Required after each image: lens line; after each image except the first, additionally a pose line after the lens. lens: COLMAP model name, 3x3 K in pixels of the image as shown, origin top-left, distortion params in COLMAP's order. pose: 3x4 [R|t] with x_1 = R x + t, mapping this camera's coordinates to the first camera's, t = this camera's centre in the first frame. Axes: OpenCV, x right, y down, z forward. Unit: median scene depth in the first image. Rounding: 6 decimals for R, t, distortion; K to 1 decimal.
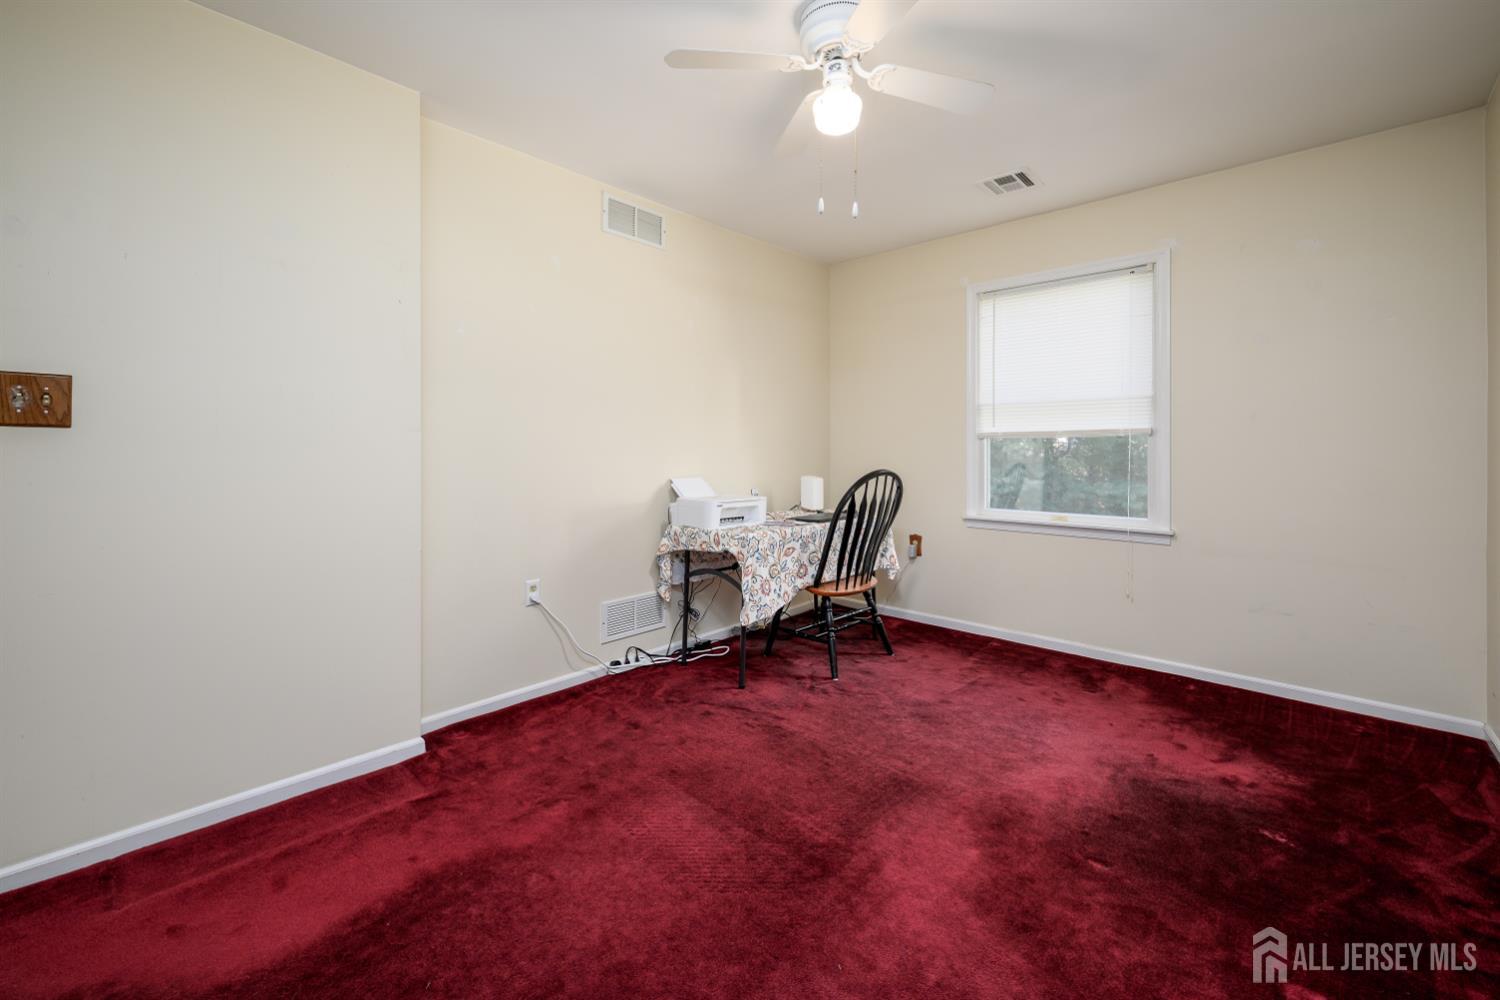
lens RADIAL K [[613.2, 0, 736.6], [0, 613.2, 448.9], [0, 0, 1]] dist [-0.003851, 0.000579]
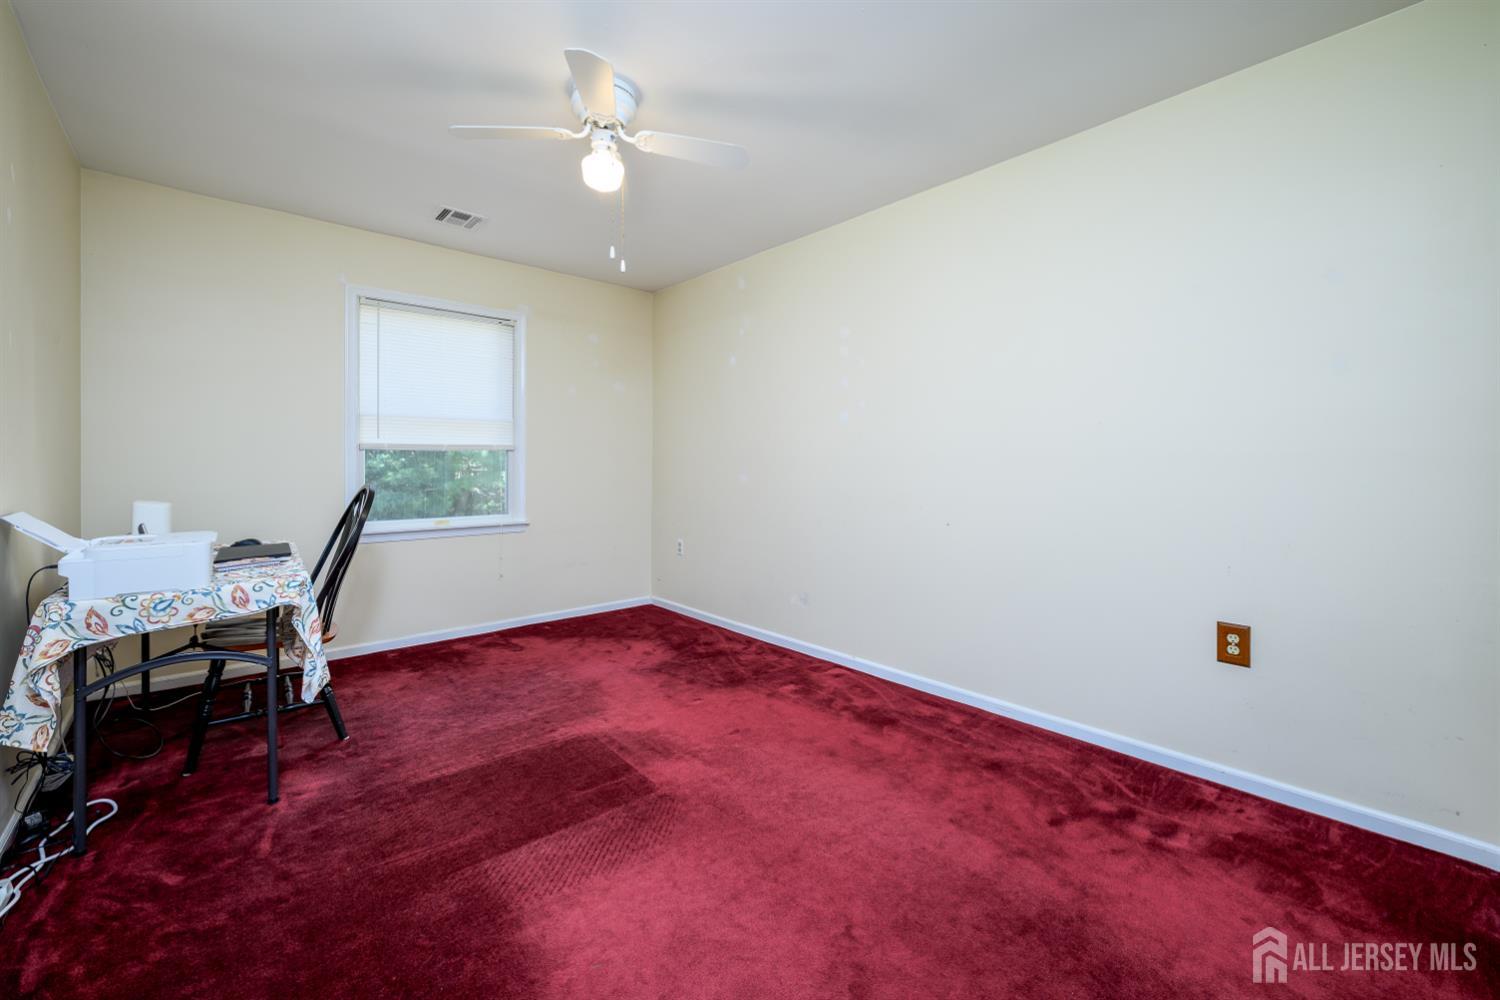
lens RADIAL K [[613.2, 0, 734.3], [0, 613.2, 465.6], [0, 0, 1]] dist [-0.003851, 0.000579]
pose [[0.109506, -0.004874, 0.993974, -0.585167], [-0.001160, 0.999987, 0.005032, 0.002435], [-0.993985, -0.001704, 0.109499, 0.373997]]
